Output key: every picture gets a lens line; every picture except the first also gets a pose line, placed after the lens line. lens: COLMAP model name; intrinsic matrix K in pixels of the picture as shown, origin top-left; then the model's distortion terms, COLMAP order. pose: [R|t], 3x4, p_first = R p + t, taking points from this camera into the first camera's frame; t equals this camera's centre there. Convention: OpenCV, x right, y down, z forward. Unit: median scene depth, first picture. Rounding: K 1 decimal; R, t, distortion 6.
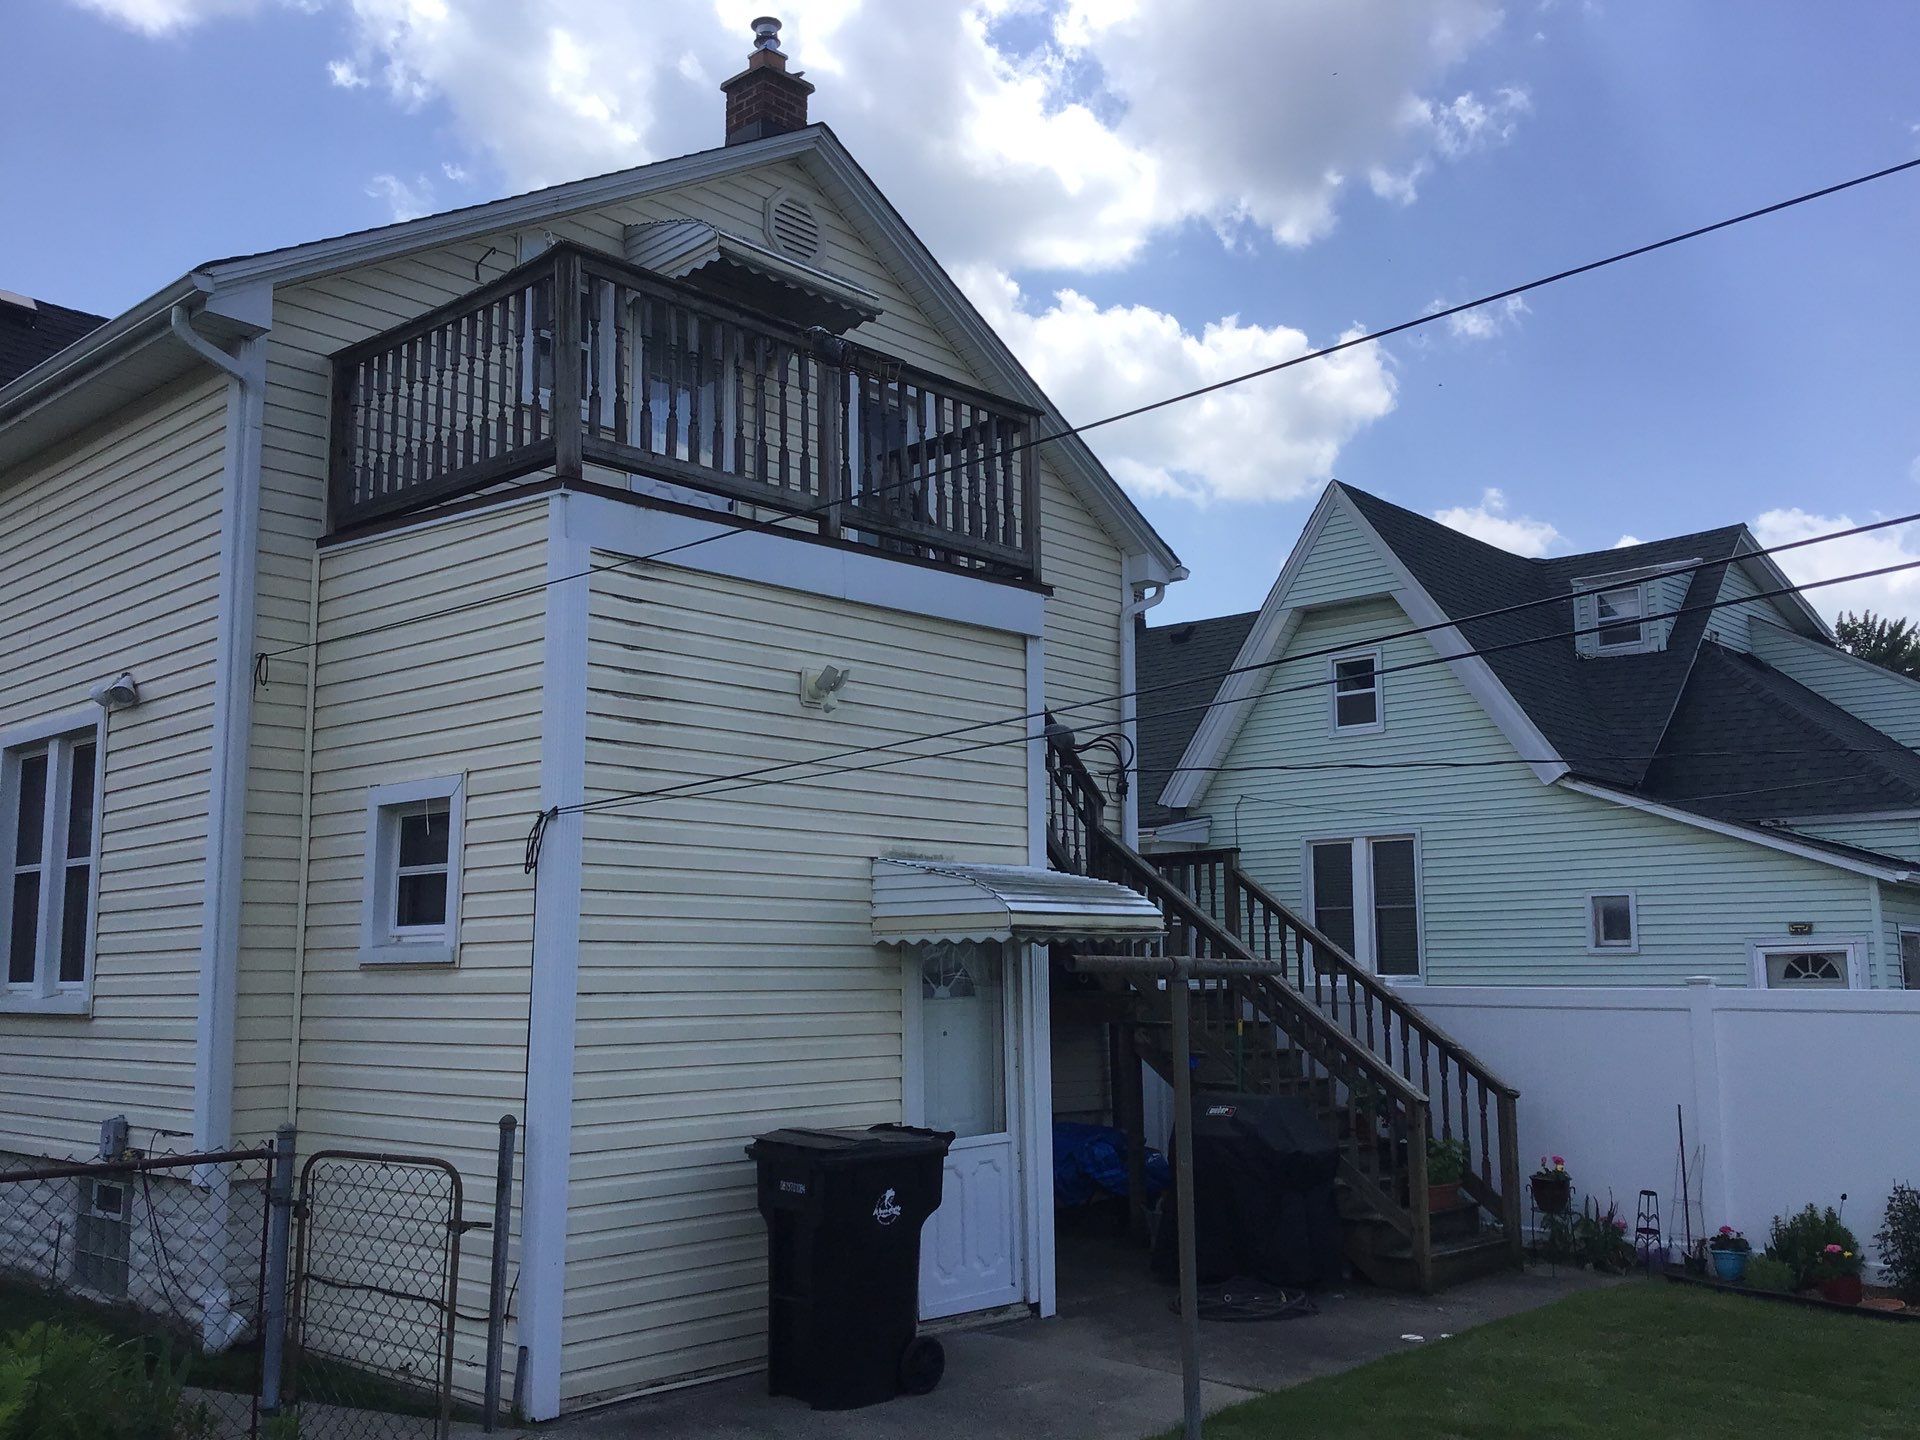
lens RADIAL K [[1753.1, 0, 950.9], [0, 1753.1, 750.7], [0, 0, 1]] dist [0.152058, -0.323170]
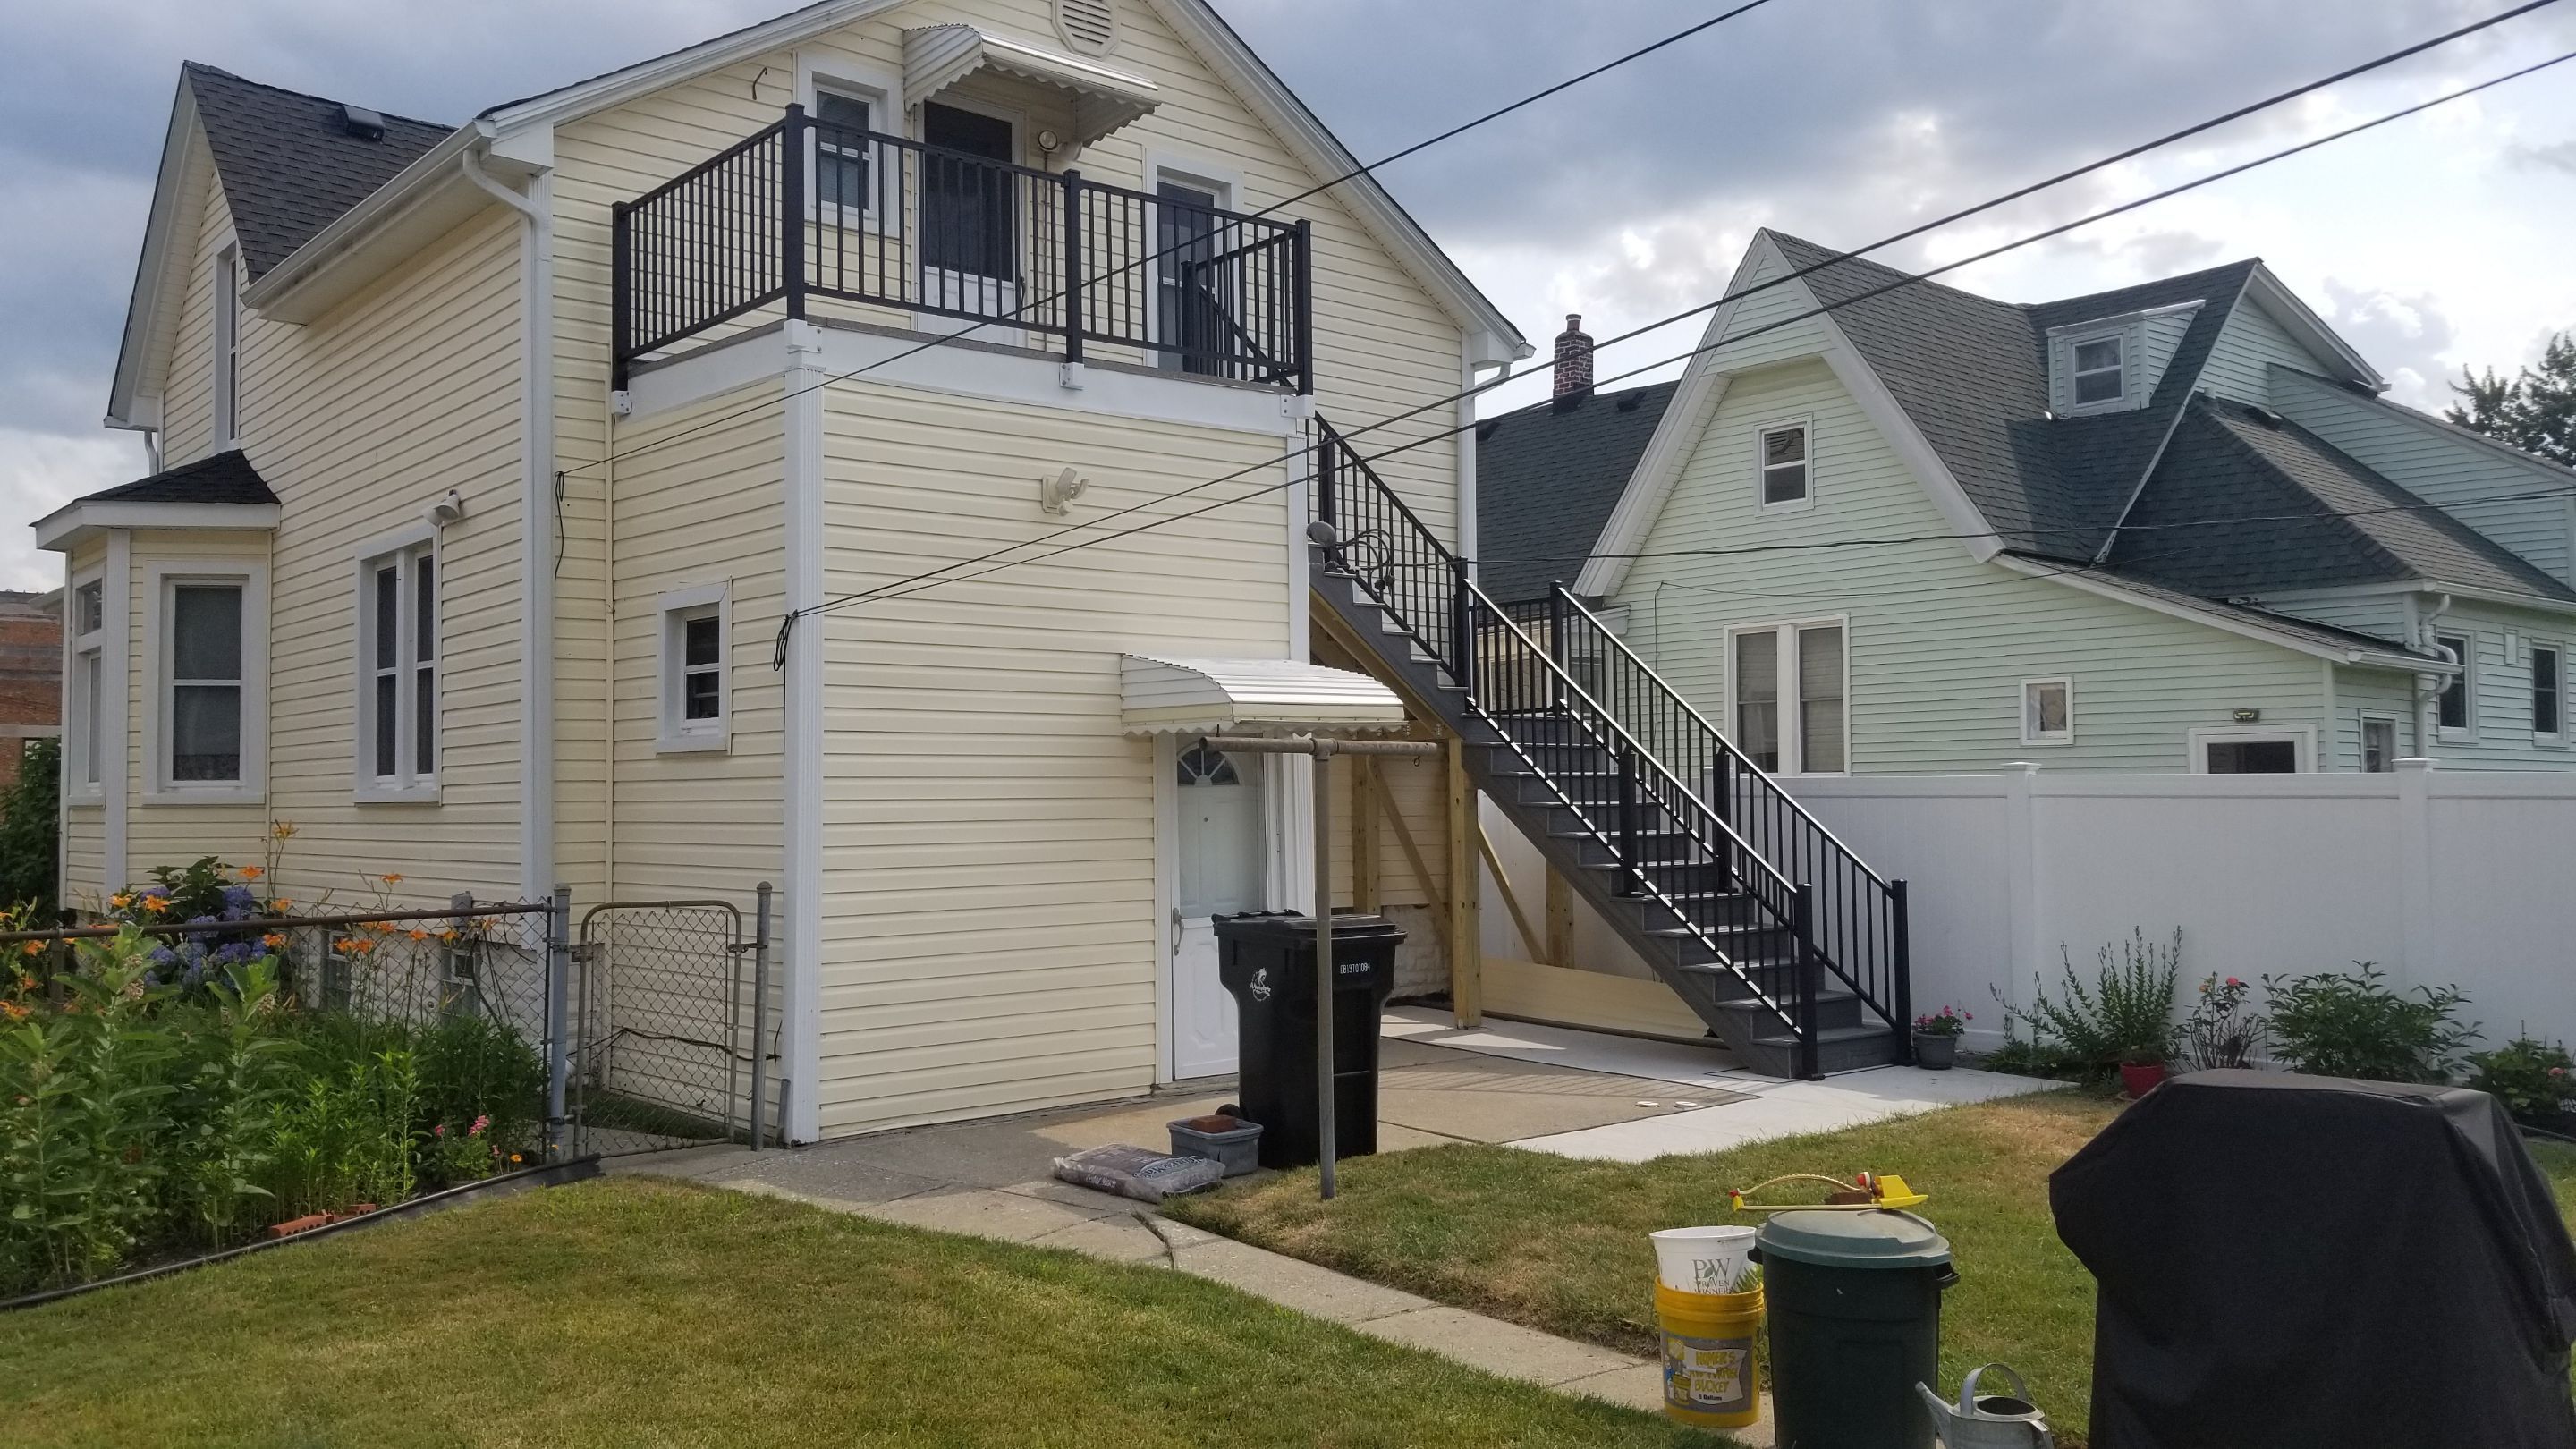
lens RADIAL K [[2014.8, 0, 1222.2], [0, 2014.8, 722.2], [0, 0, 1]] dist [0.100707, -0.165704]
pose [[0.991052, -0.008725, -0.133190, 0.166256], [0.021063, 0.995581, 0.091513, -0.006899], [0.131803, -0.093500, 0.986857, -0.177473]]
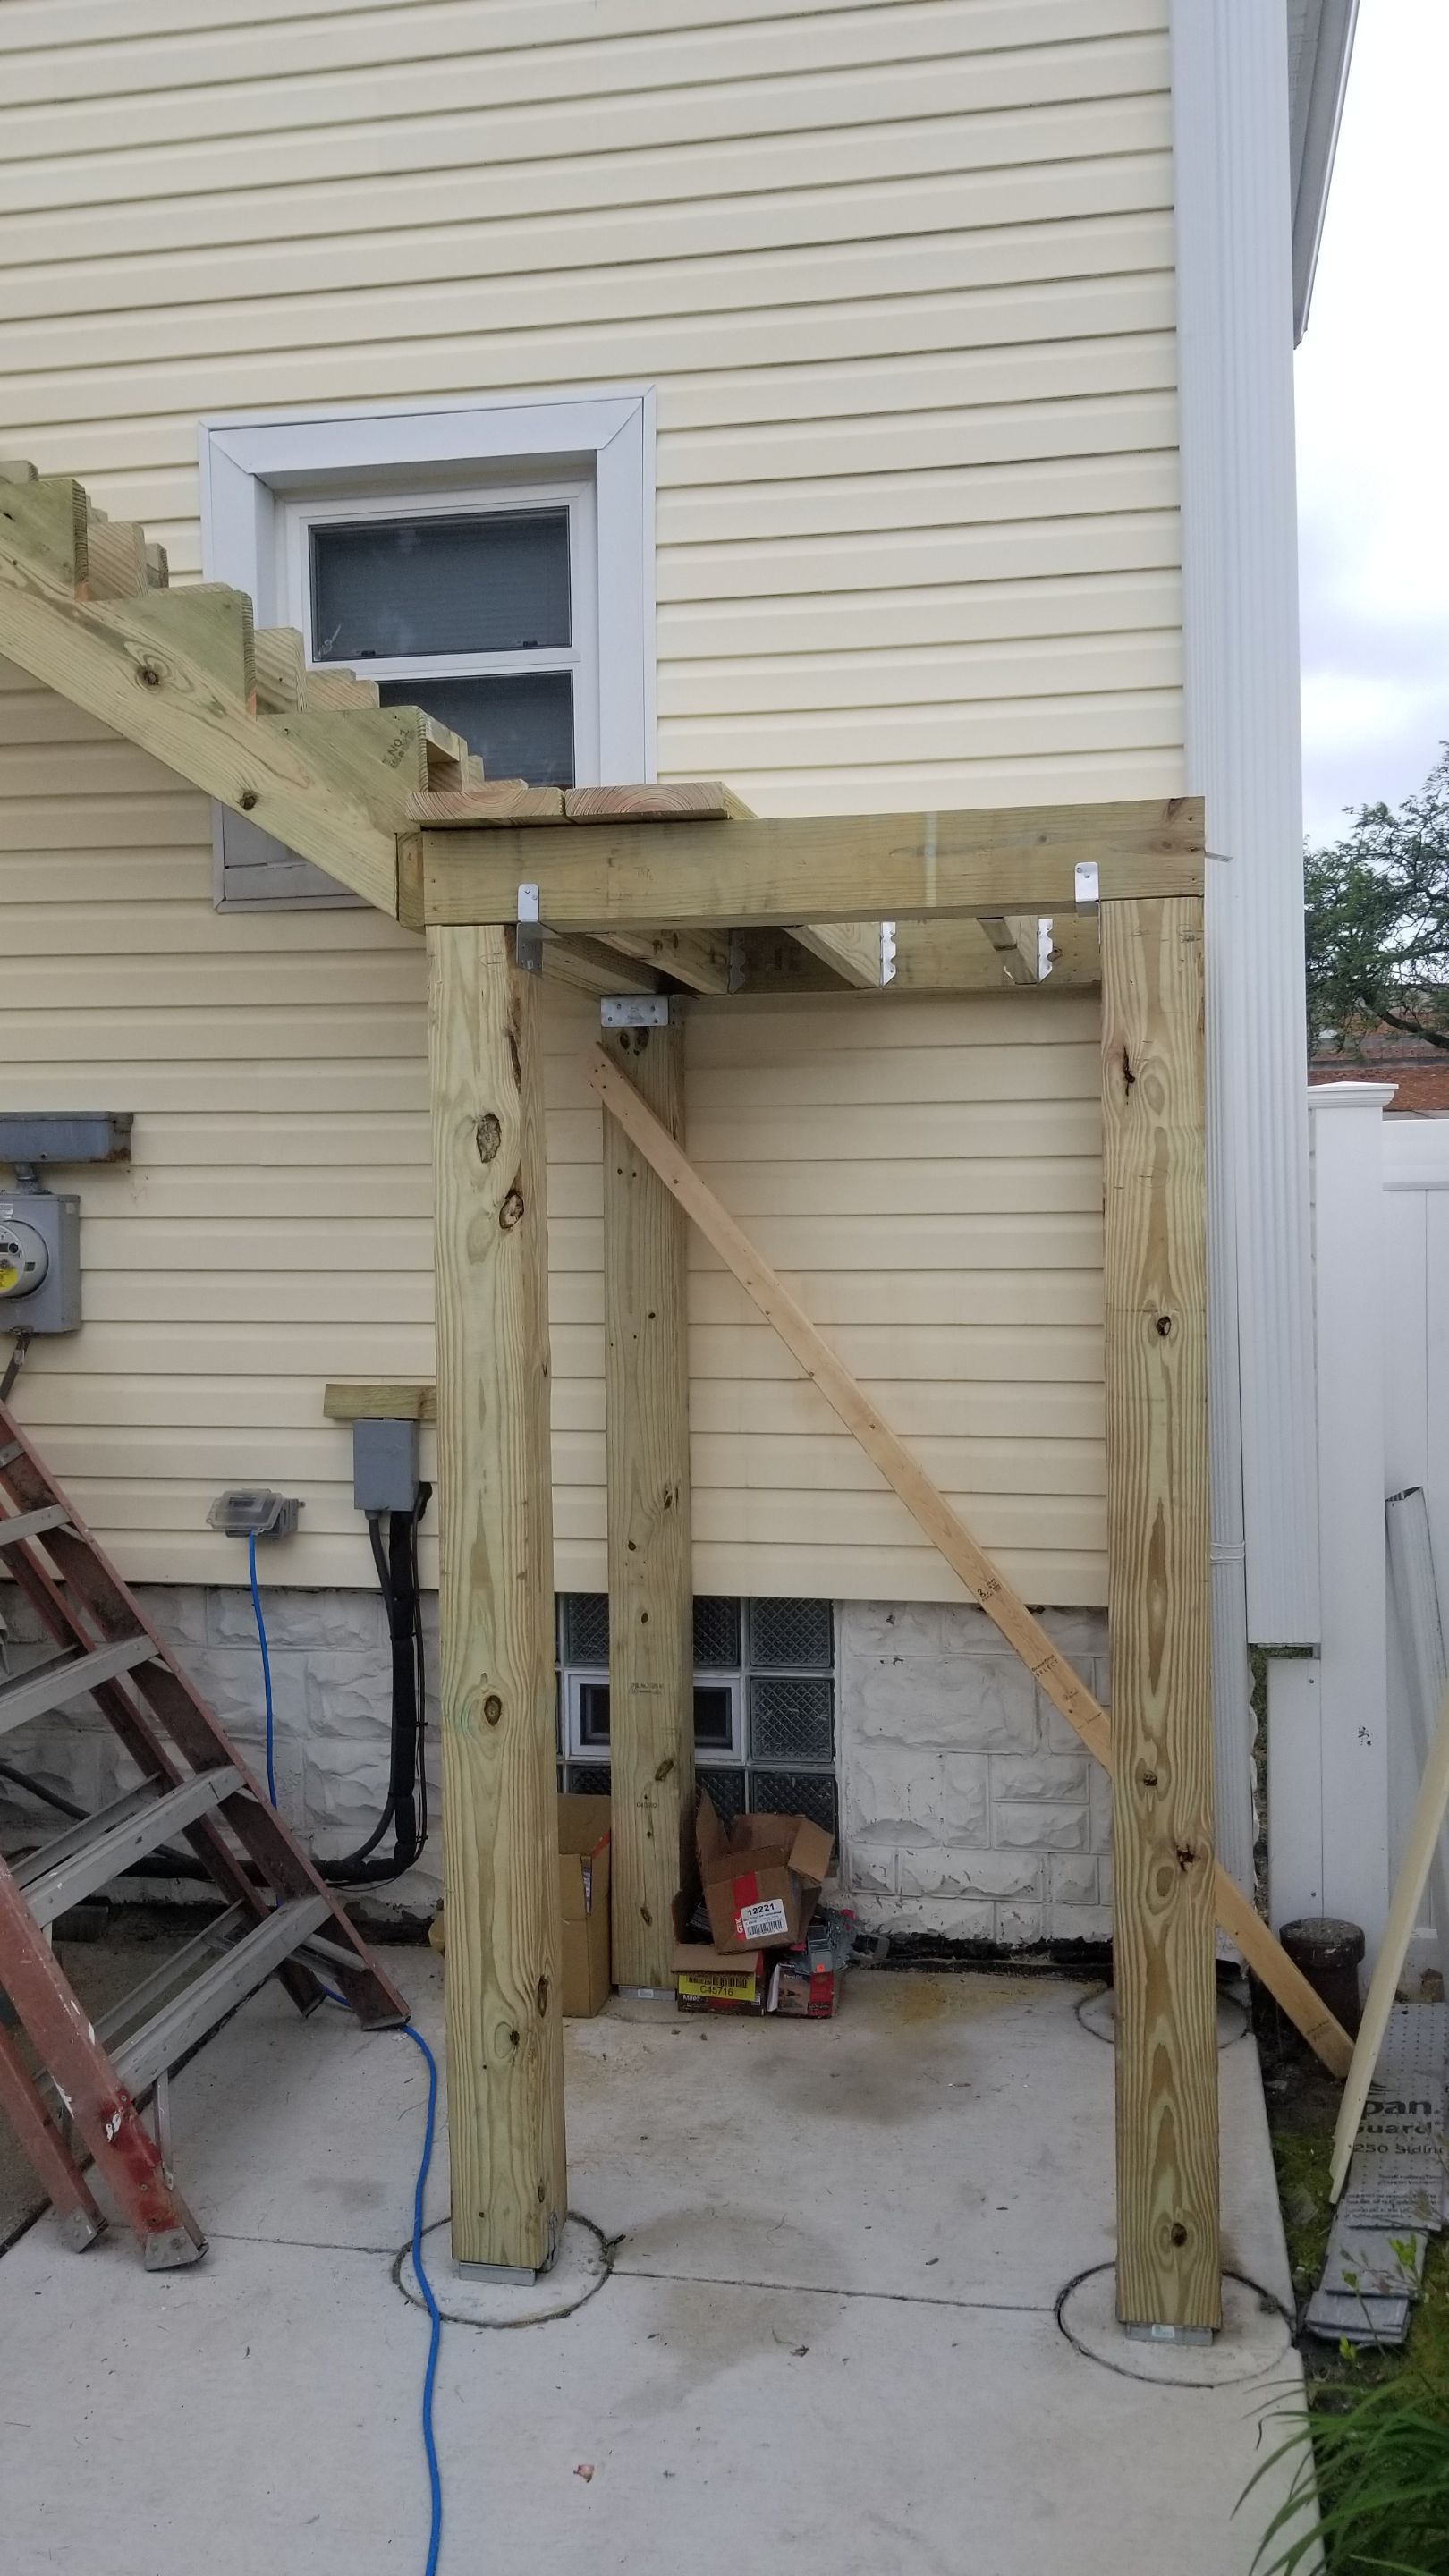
lens RADIAL K [[2014.8, 0, 724.5], [0, 2014.8, 1288.0], [0, 0, 1]] dist [0.100707, -0.165704]
pose [[0.537232, 0.009613, -0.843380, 0.433668], [0.119142, 0.989044, 0.087166, 0.176591], [0.834977, -0.147310, 0.530201, 1.135921]]
